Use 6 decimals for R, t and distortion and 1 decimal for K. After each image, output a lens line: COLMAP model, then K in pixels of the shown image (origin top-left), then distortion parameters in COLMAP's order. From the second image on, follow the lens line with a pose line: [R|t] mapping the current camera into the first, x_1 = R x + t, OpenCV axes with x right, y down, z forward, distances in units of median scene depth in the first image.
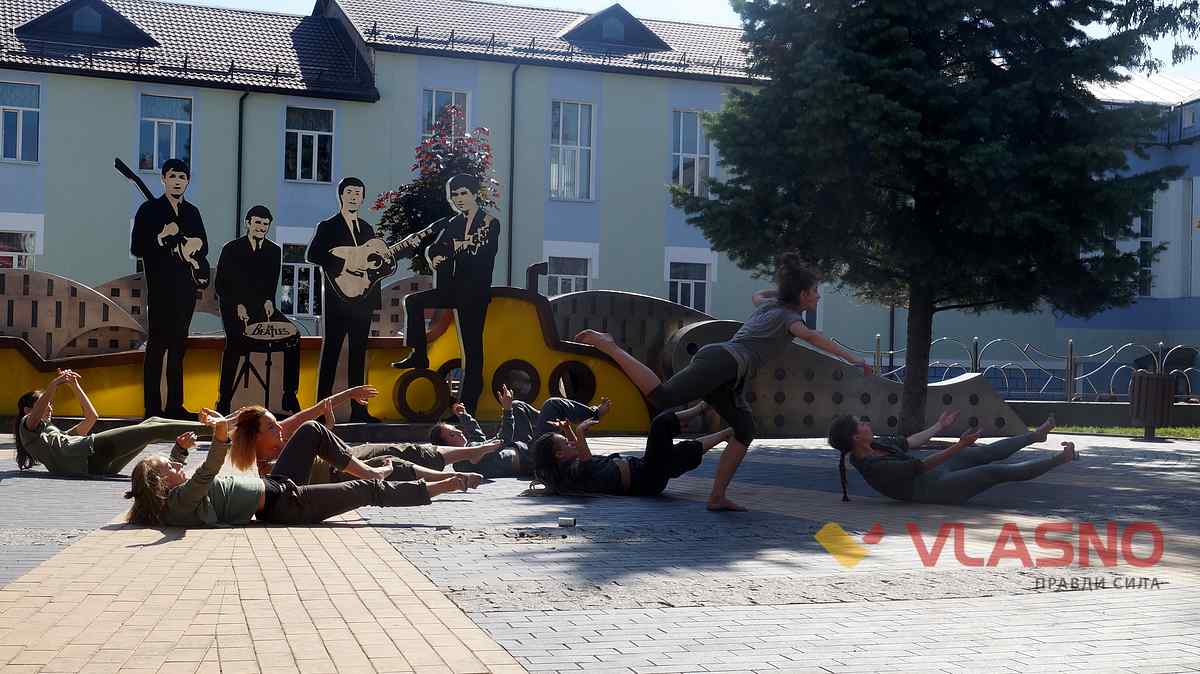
lens RADIAL K [[1690.9, 0, 566.8], [0, 1690.9, 346.5], [0, 0, 1]] dist [0.104220, 0.000000]
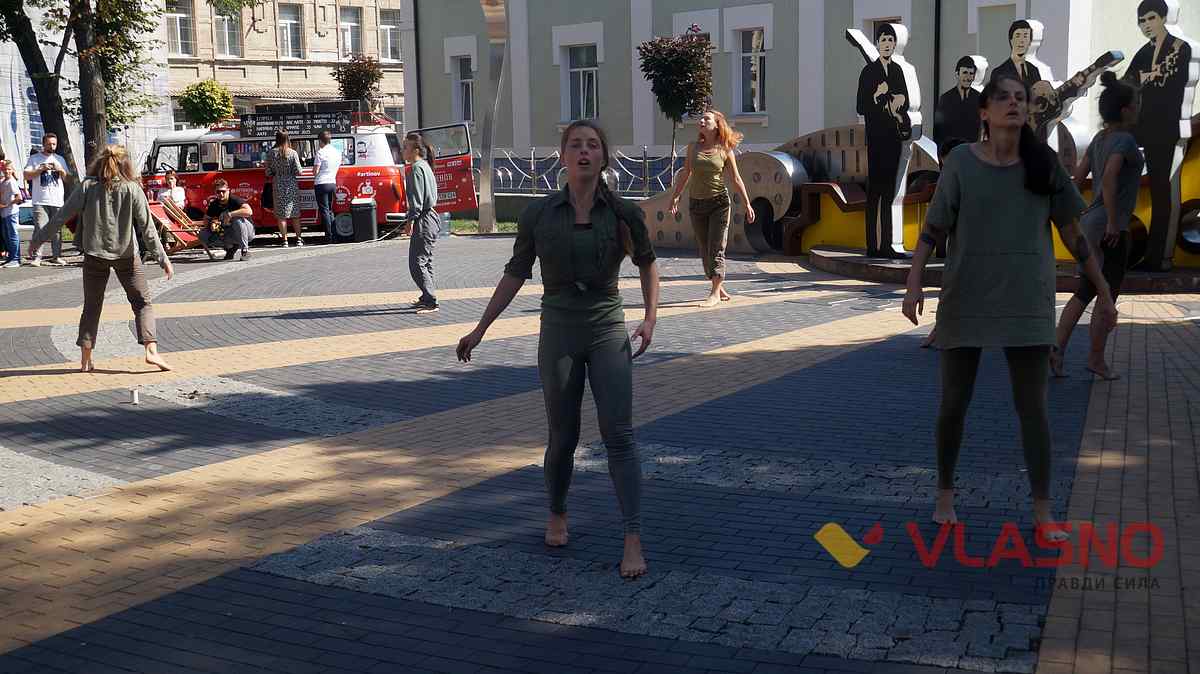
lens RADIAL K [[1390.0, 0, 595.2], [0, 1390.0, 336.0], [0, 0, 1]] dist [-0.005215, 0.000000]
pose [[0.391673, 0.100546, -0.914594, 0.532413], [0.043852, 0.990842, 0.127708, -0.031424], [0.919059, -0.090127, 0.383677, 0.444503]]
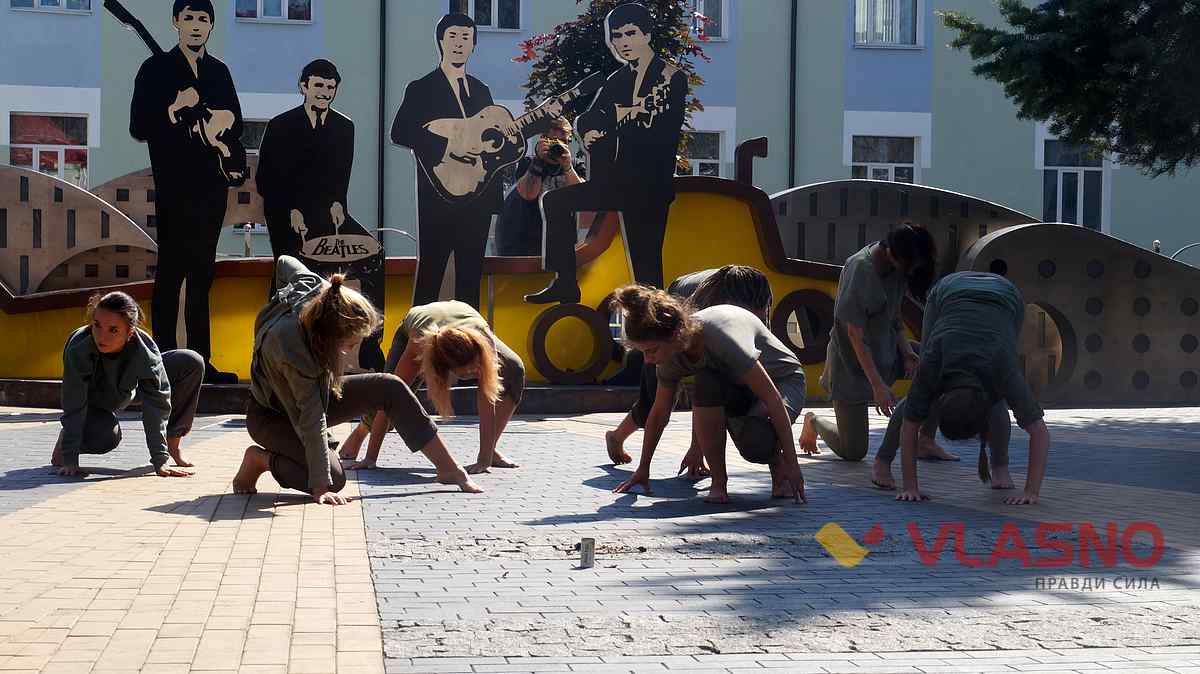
lens RADIAL K [[2564.2, 0, 623.9], [0, 2564.2, 389.5], [0, 0, 1]] dist [0.040329, 0.000000]
pose [[0.993351, -0.007176, -0.114898, 0.050772], [0.012213, 0.998992, 0.043199, 0.003863], [0.114472, -0.044315, 0.992438, 0.013590]]
